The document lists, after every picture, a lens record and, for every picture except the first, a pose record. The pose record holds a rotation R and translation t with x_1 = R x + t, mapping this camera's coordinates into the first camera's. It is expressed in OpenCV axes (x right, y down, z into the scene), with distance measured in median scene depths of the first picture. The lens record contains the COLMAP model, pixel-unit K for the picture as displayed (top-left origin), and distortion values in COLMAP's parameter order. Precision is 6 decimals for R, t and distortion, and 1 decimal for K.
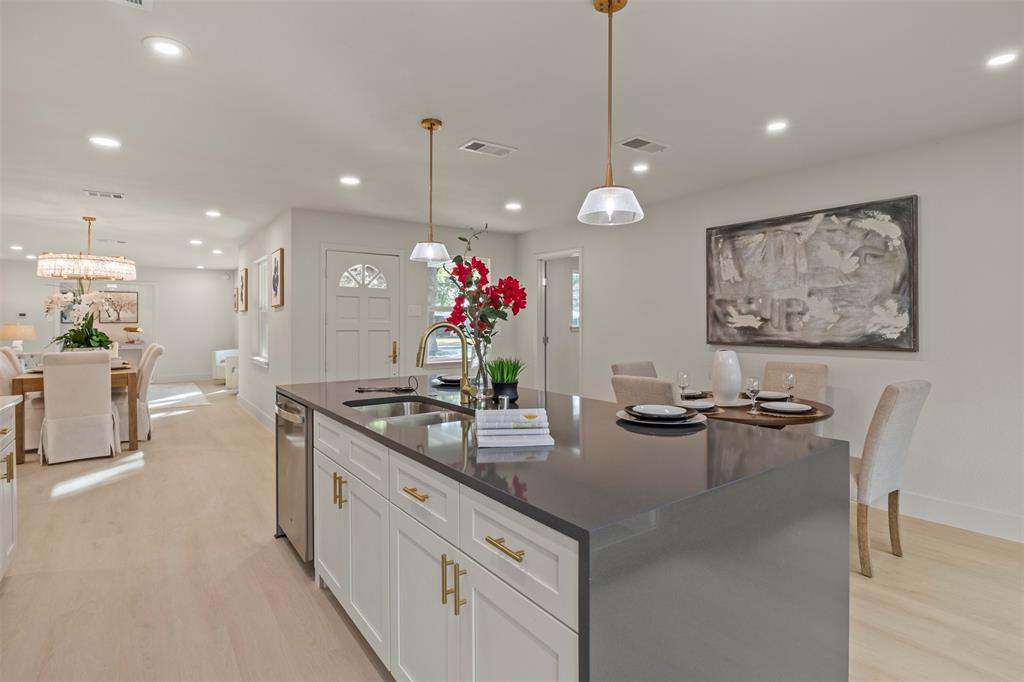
lens RADIAL K [[516.0, 0, 519.2], [0, 516.0, 323.3], [0, 0, 1]] dist [-0.025406, -0.002684]
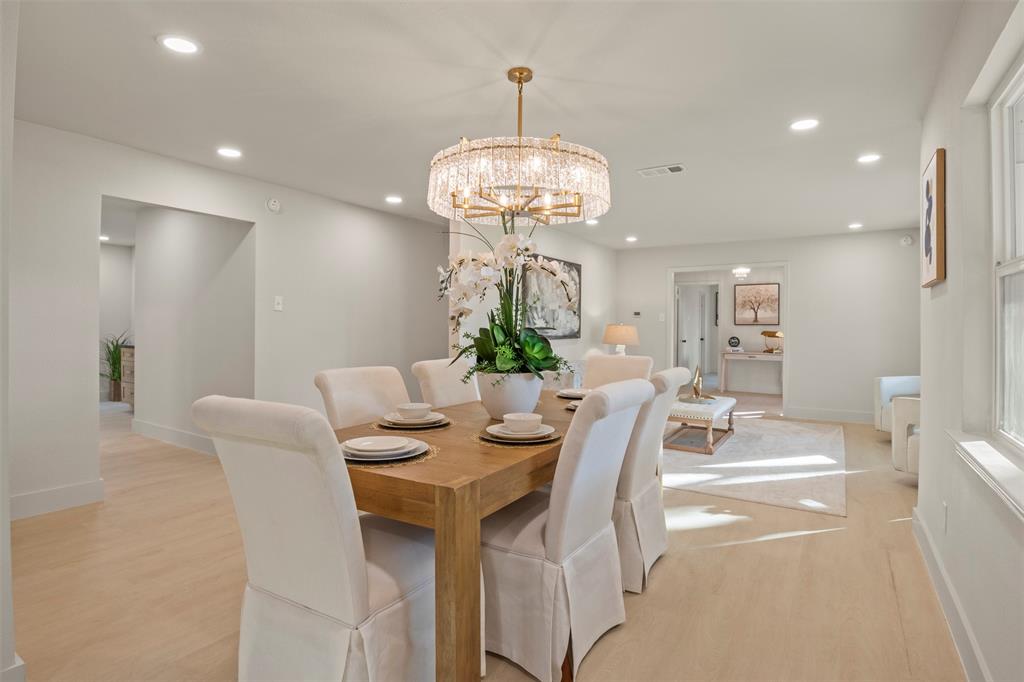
lens RADIAL K [[516.0, 0, 514.4], [0, 516.0, 332.5], [0, 0, 1]] dist [-0.025406, -0.002684]
pose [[0.361422, 0.013038, -0.932311, -0.630485], [-0.006828, 0.999912, 0.011336, 0.013542], [0.932377, 0.002268, 0.361479, 1.201700]]
